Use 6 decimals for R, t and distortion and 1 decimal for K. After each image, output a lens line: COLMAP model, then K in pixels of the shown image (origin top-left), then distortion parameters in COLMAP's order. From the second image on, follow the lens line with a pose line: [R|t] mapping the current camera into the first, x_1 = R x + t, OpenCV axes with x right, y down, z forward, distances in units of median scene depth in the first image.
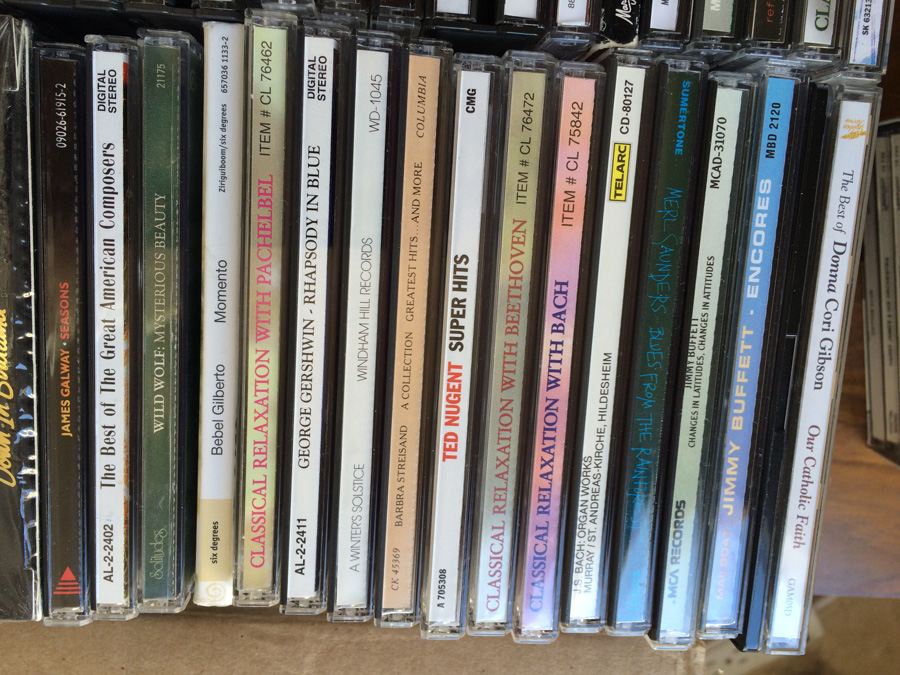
lens RADIAL K [[763.4, 0, 456.3], [0, 763.4, 341.7], [0, 0, 1]] dist [0.081047, -0.123879]
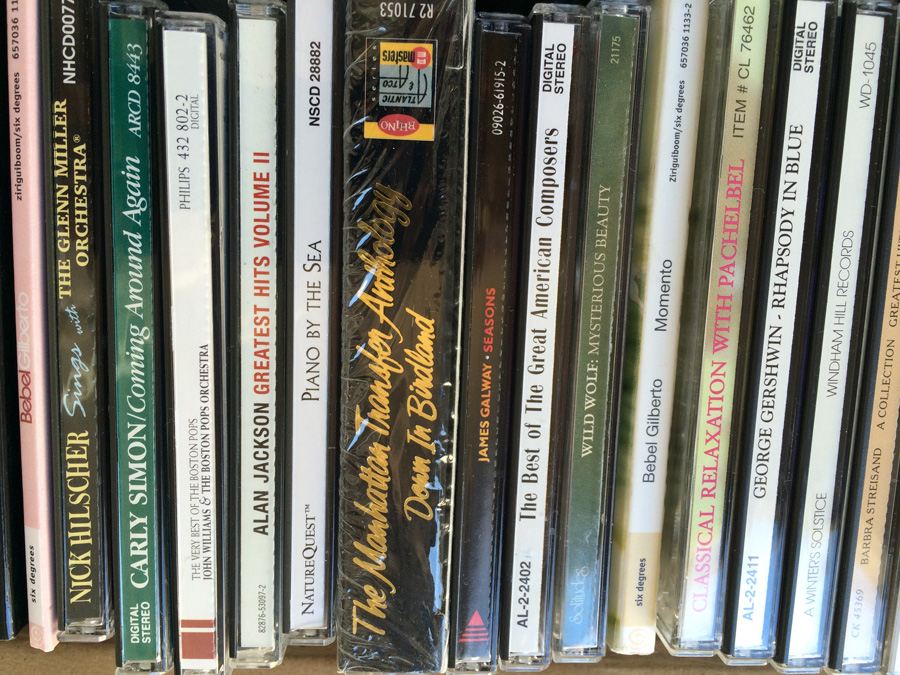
lens RADIAL K [[763.4, 0, 449.9], [0, 763.4, 341.2], [0, 0, 1]] dist [0.081047, -0.123879]
pose [[0.999875, -0.011663, -0.010671, -0.545245], [0.011549, 0.999876, -0.010680, -0.006996], [0.010794, 0.010556, 0.999886, 0.124927]]
